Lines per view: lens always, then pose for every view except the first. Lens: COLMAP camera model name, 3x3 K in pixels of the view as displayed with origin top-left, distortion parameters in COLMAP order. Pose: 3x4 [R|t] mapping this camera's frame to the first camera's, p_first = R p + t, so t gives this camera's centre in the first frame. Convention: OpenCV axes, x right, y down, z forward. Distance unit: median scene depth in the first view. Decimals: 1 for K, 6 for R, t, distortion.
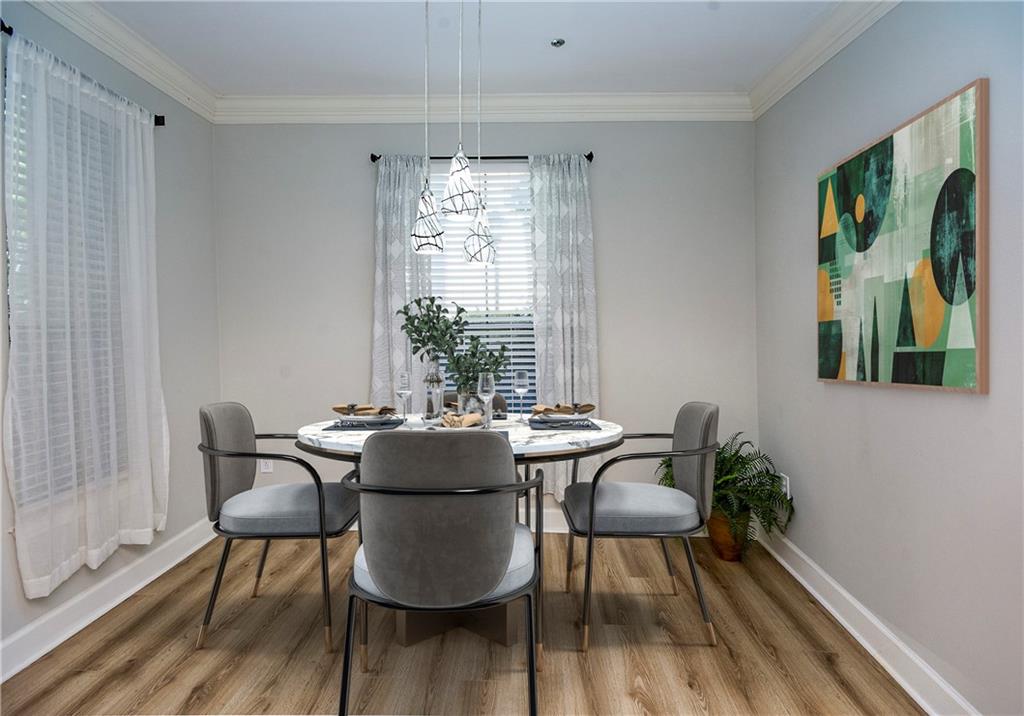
lens RADIAL K [[483.6, 0, 511.0], [0, 483.6, 331.7], [0, 0, 1]] dist [-0.001572, 0.000177]
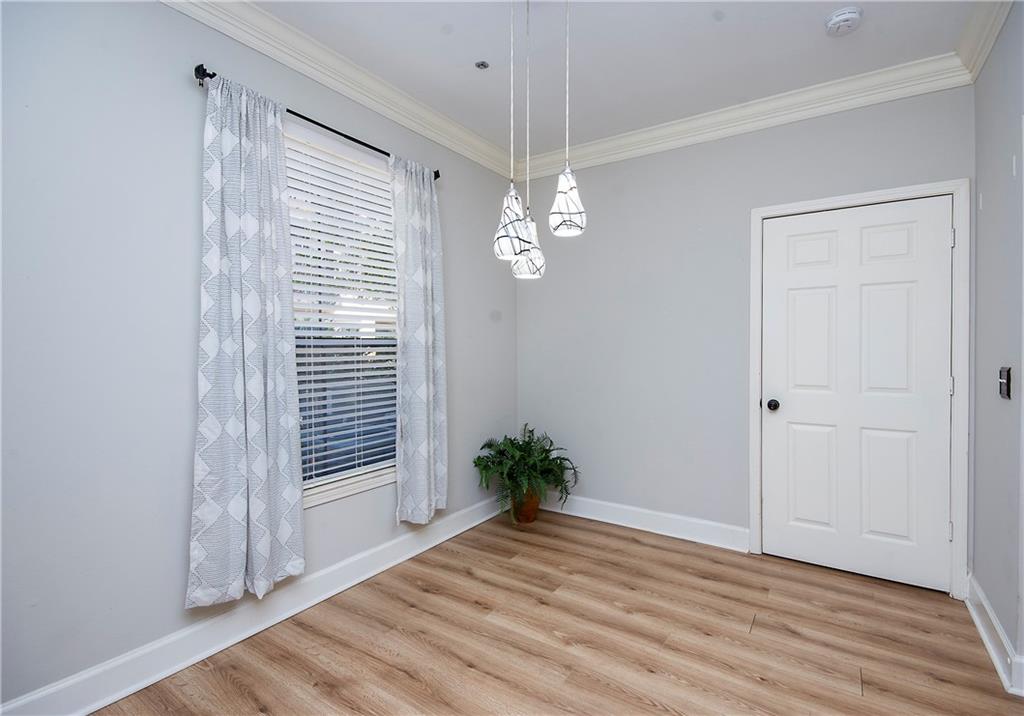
lens RADIAL K [[482.6, 0, 512.0], [0, 482.6, 358.0], [0, 0, 1]] dist [-0.004116, -0.000442]
pose [[0.502577, -0.035455, 0.863805, -0.690388], [0.029120, 0.999286, 0.024073, 0.000845], [-0.864042, 0.013055, 0.503251, 0.389895]]
